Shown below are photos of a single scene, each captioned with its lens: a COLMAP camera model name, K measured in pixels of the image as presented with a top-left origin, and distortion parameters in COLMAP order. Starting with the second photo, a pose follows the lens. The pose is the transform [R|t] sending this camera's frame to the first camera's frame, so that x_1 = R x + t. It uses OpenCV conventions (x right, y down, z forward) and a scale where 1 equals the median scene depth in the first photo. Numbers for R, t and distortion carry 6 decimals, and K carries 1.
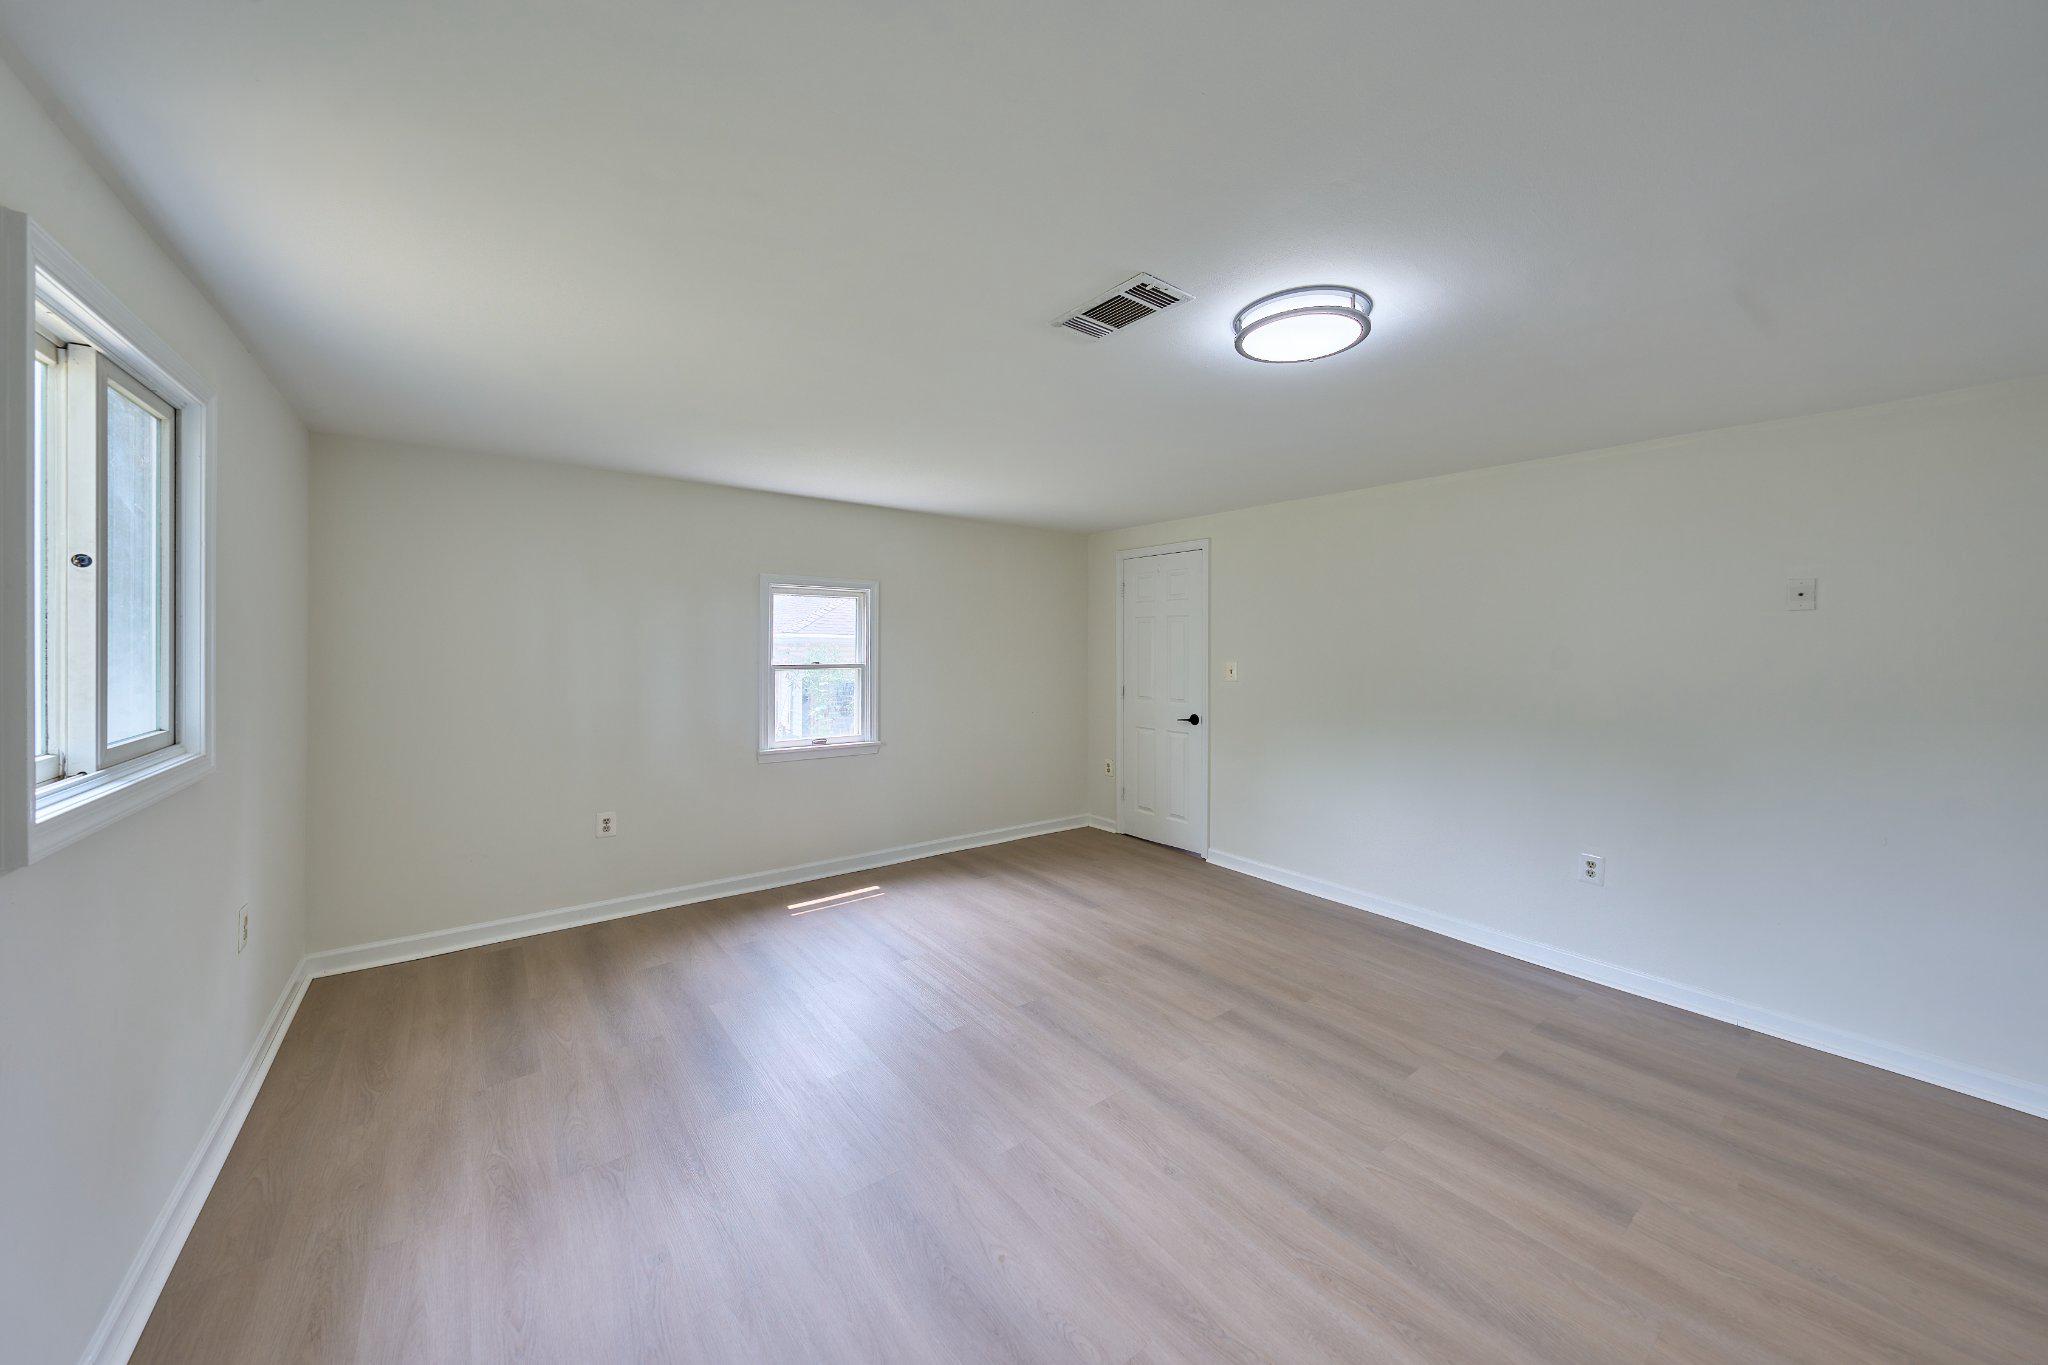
lens RADIAL K [[712.7, 0, 1022.3], [0, 712.7, 654.8], [0, 0, 1]] dist [-0.000680, 0.000026]
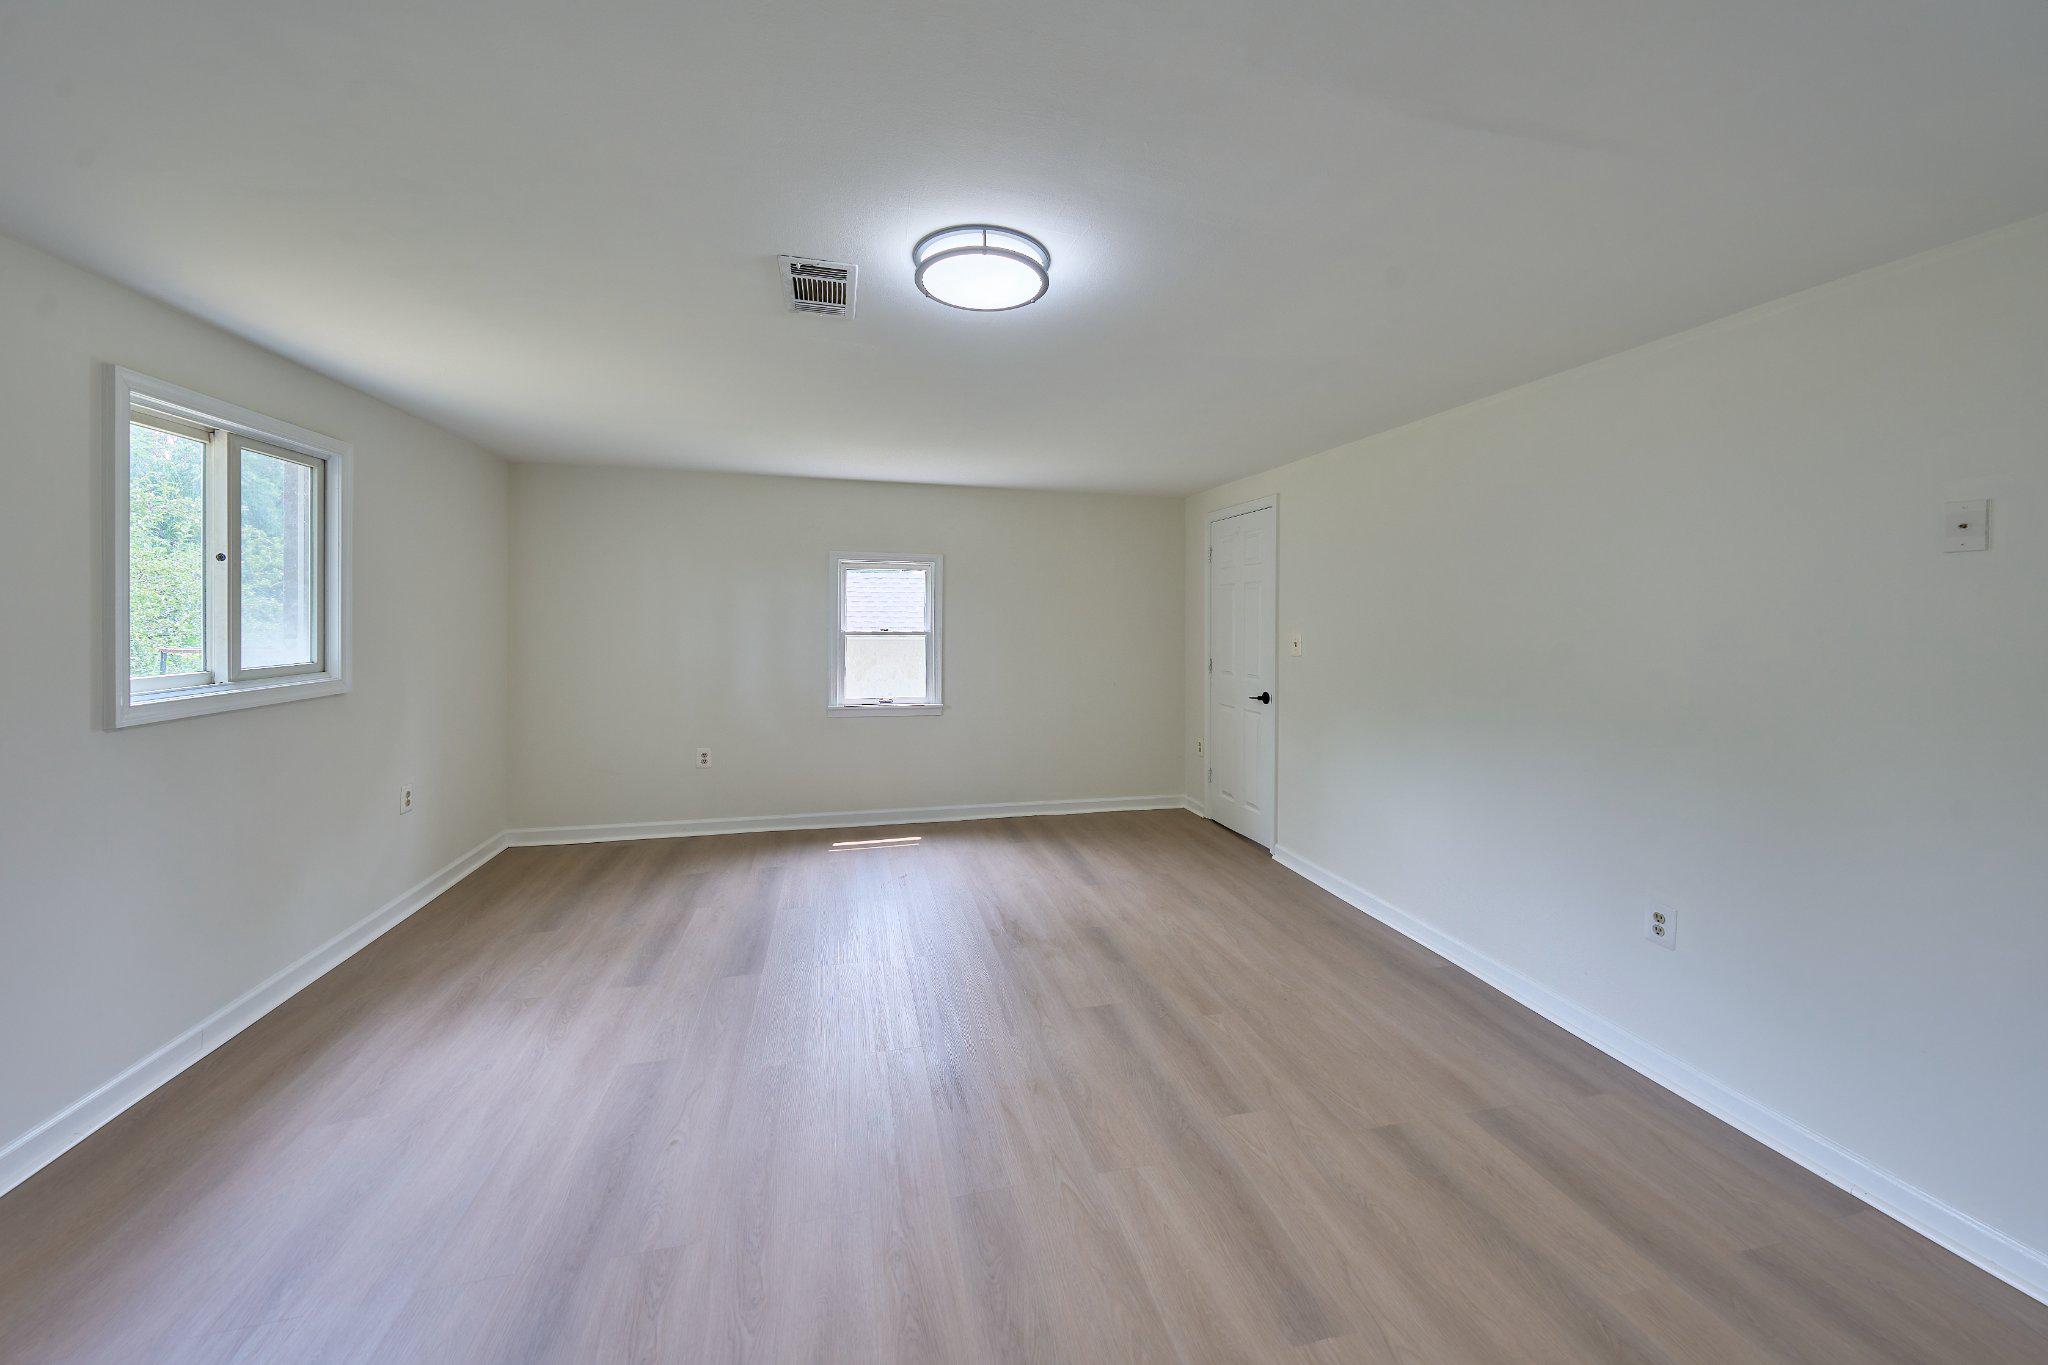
lens RADIAL K [[716.9, 0, 1024.5], [0, 716.9, 626.4], [0, 0, 1]] dist [-0.000703, 0.000002]
pose [[0.917959, 0.006657, -0.396618, 0.472068], [-0.008219, 0.999964, -0.002239, 0.008670], [0.396589, 0.005315, 0.917981, 0.082860]]
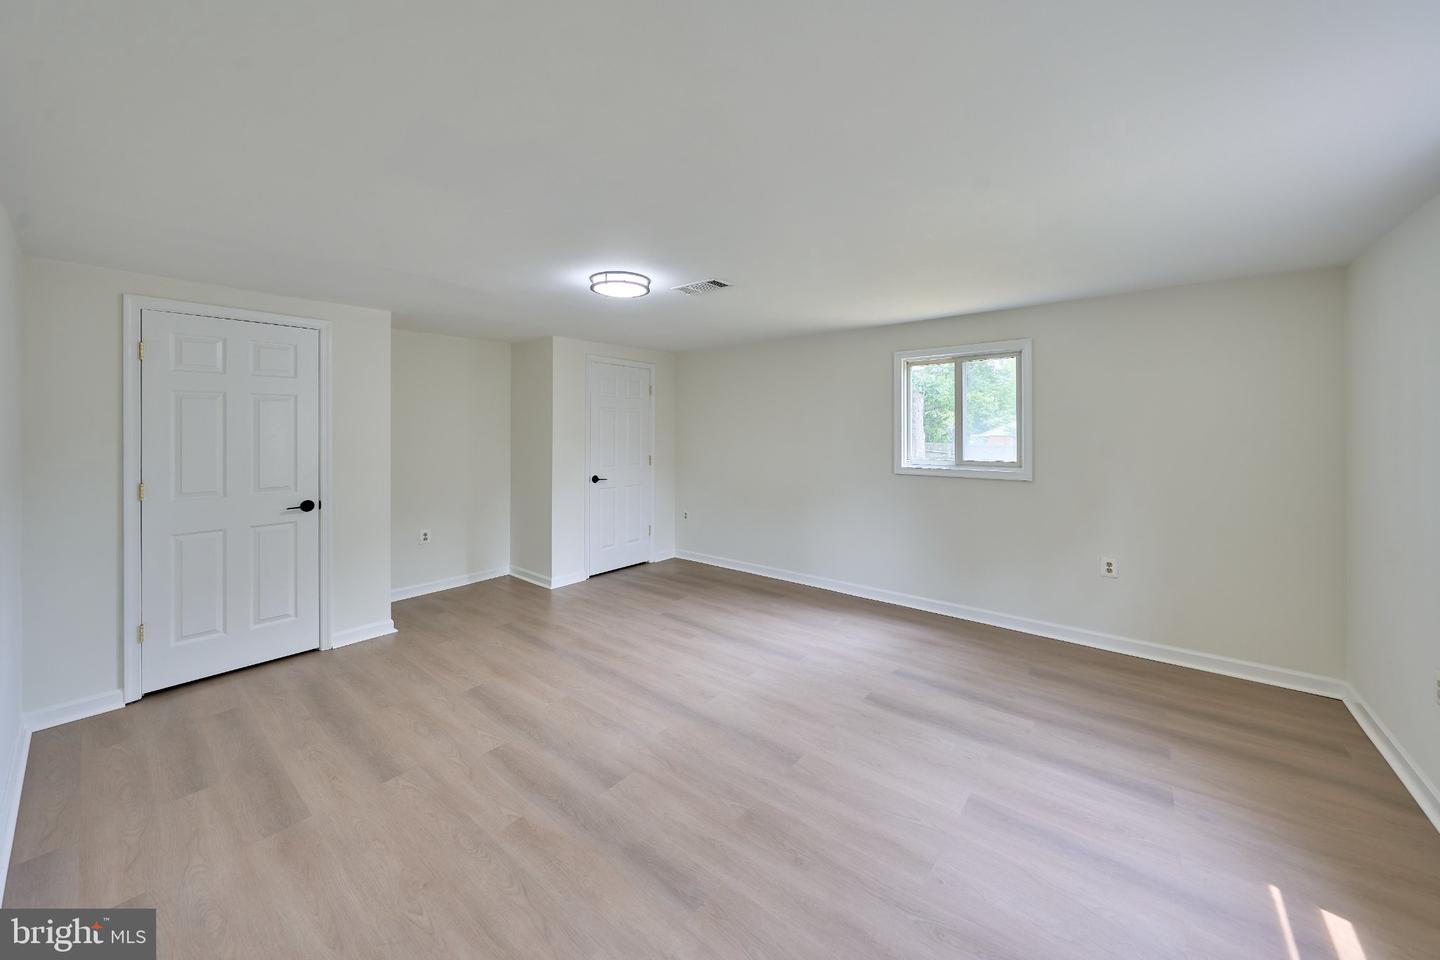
lens RADIAL K [[520.7, 0, 718.6], [0, 520.7, 423.2], [0, 0, 1]] dist [-0.000904, -0.000062]
pose [[-0.972448, -0.008788, -0.232956, 0.270020], [-0.009160, 0.999958, 0.000516, -0.023613], [0.232942, 0.002635, -0.972487, 1.499949]]
